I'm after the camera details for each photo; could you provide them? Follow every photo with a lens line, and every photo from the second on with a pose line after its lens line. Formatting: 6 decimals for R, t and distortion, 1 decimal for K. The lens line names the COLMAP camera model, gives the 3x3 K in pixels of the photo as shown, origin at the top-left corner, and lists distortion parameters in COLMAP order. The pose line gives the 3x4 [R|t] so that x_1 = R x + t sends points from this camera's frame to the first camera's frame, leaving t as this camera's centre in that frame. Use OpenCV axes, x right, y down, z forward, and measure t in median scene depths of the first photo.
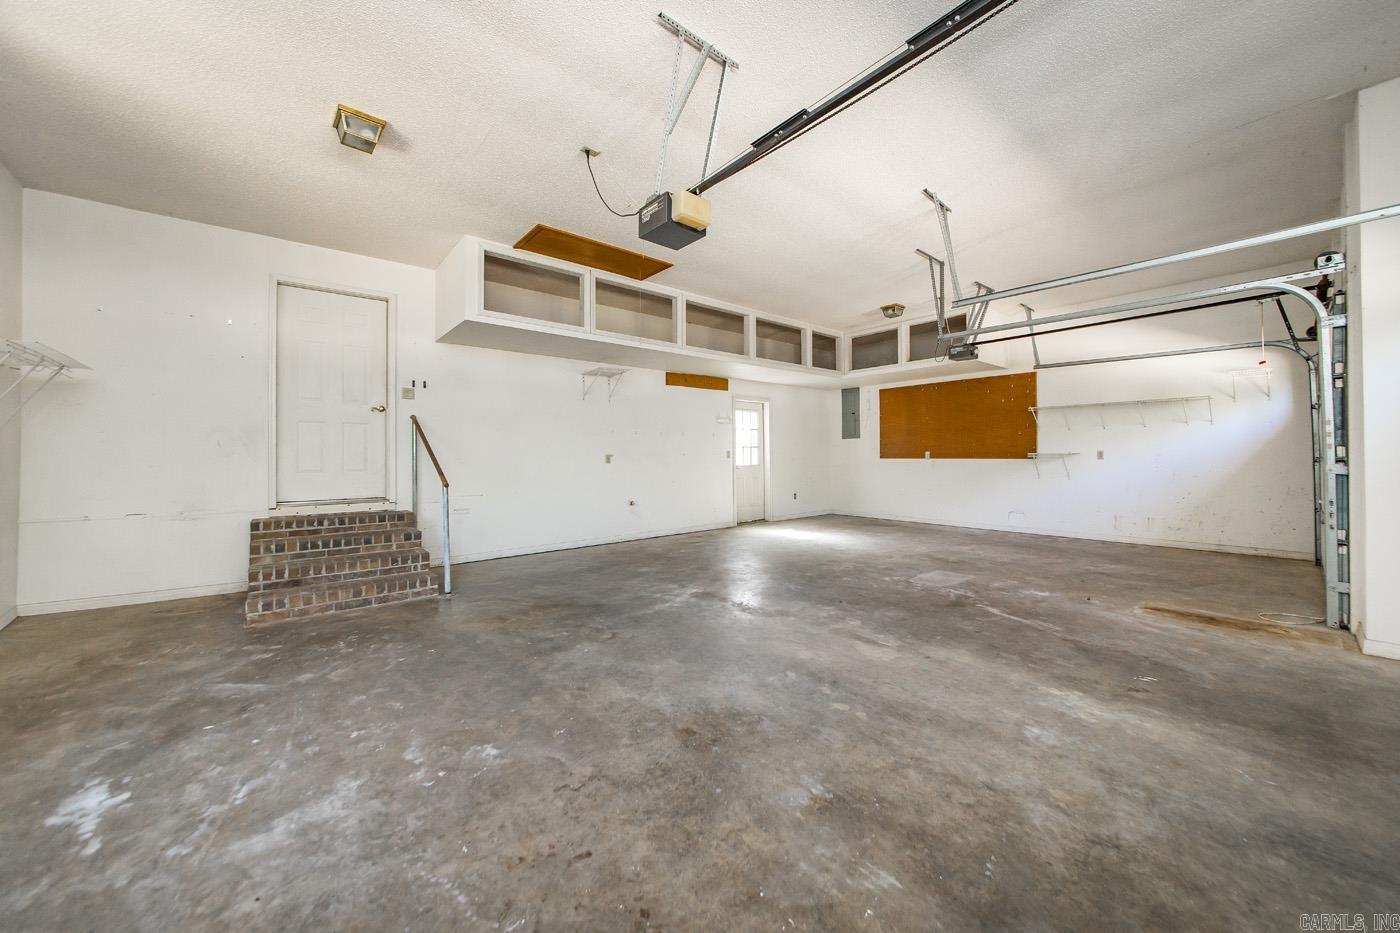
lens RADIAL K [[489.7, 0, 698.6], [0, 489.7, 456.1], [0, 0, 1]] dist [-0.013891, -0.000148]
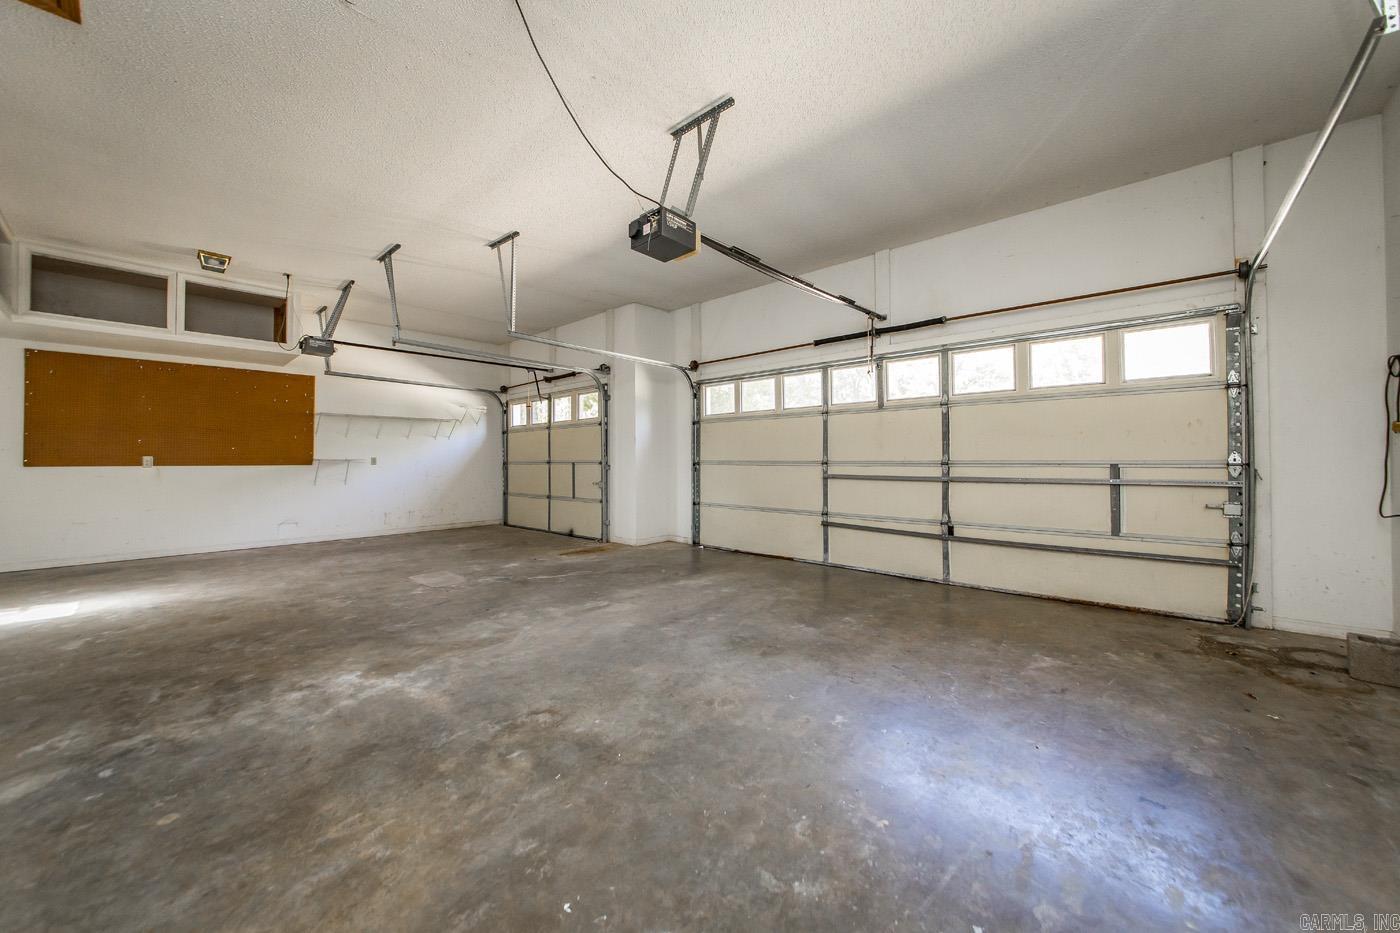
lens RADIAL K [[489.7, 0, 698.6], [0, 489.7, 456.1], [0, 0, 1]] dist [-0.013891, -0.000148]
pose [[-0.095156, 0.012799, 0.995380, -0.940184], [0.005895, 0.999907, -0.012294, 0.010709], [-0.995445, 0.004698, -0.095223, 0.884128]]
